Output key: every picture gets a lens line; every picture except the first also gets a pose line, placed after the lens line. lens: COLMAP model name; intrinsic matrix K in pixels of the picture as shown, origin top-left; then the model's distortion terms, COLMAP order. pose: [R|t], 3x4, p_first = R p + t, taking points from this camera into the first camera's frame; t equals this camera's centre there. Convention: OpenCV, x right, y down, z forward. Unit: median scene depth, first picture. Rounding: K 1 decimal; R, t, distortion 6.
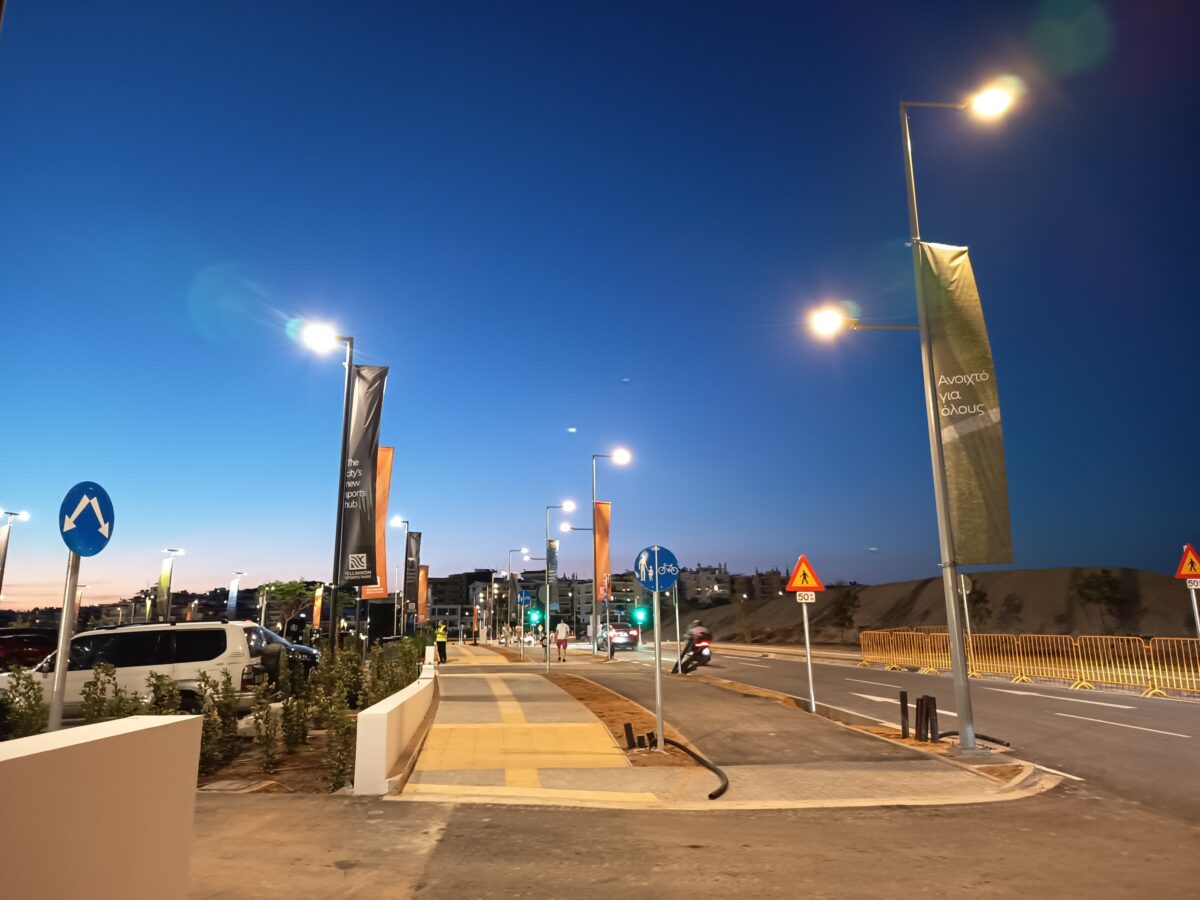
lens RADIAL K [[845.1, 0, 599.3], [0, 845.1, 449.6], [0, 0, 1]] dist [-0.003470, -0.003655]
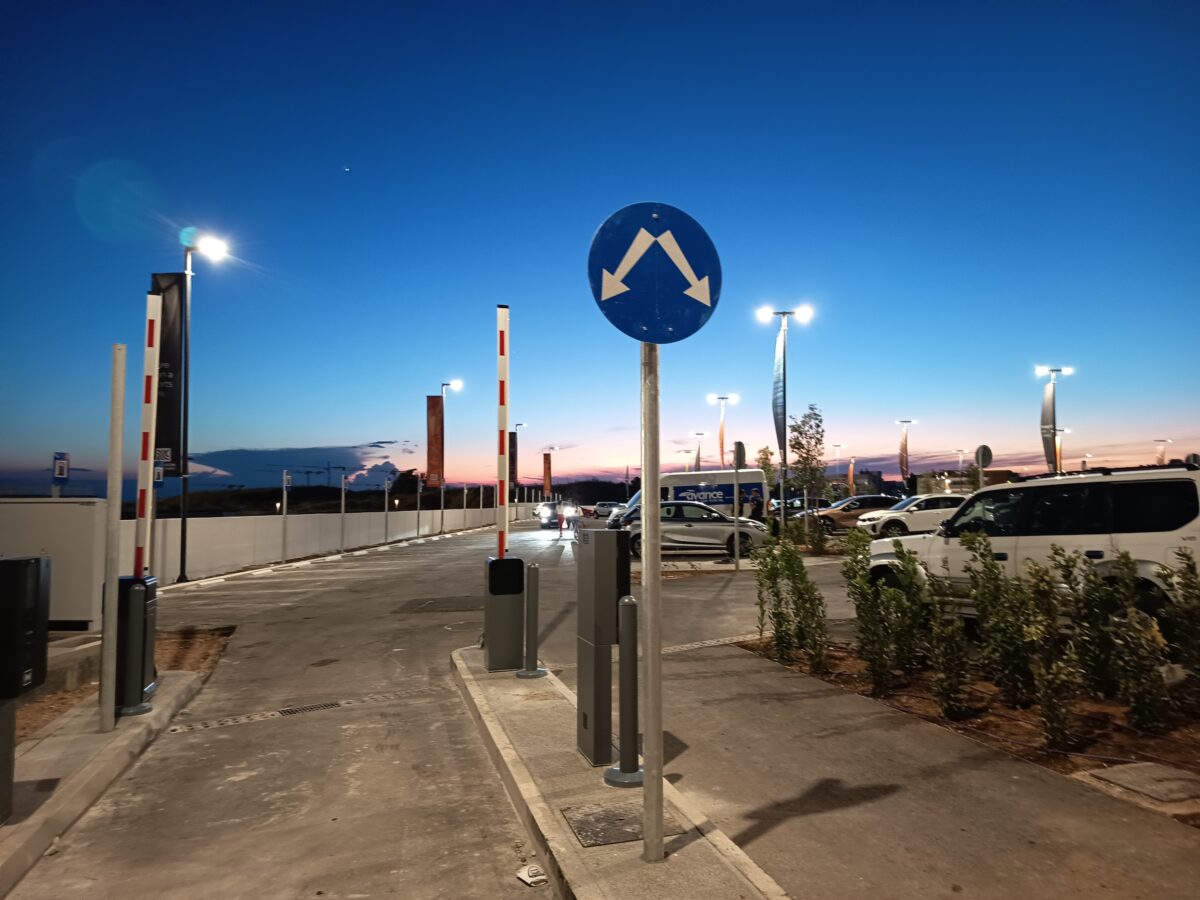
lens RADIAL K [[845.1, 0, 600.8], [0, 845.1, 454.3], [0, 0, 1]] dist [-0.003470, -0.003655]
pose [[0.410405, -0.036298, -0.911181, -0.141618], [0.193016, 0.980026, 0.047895, 0.159043], [0.891242, -0.195529, 0.409214, 0.722000]]
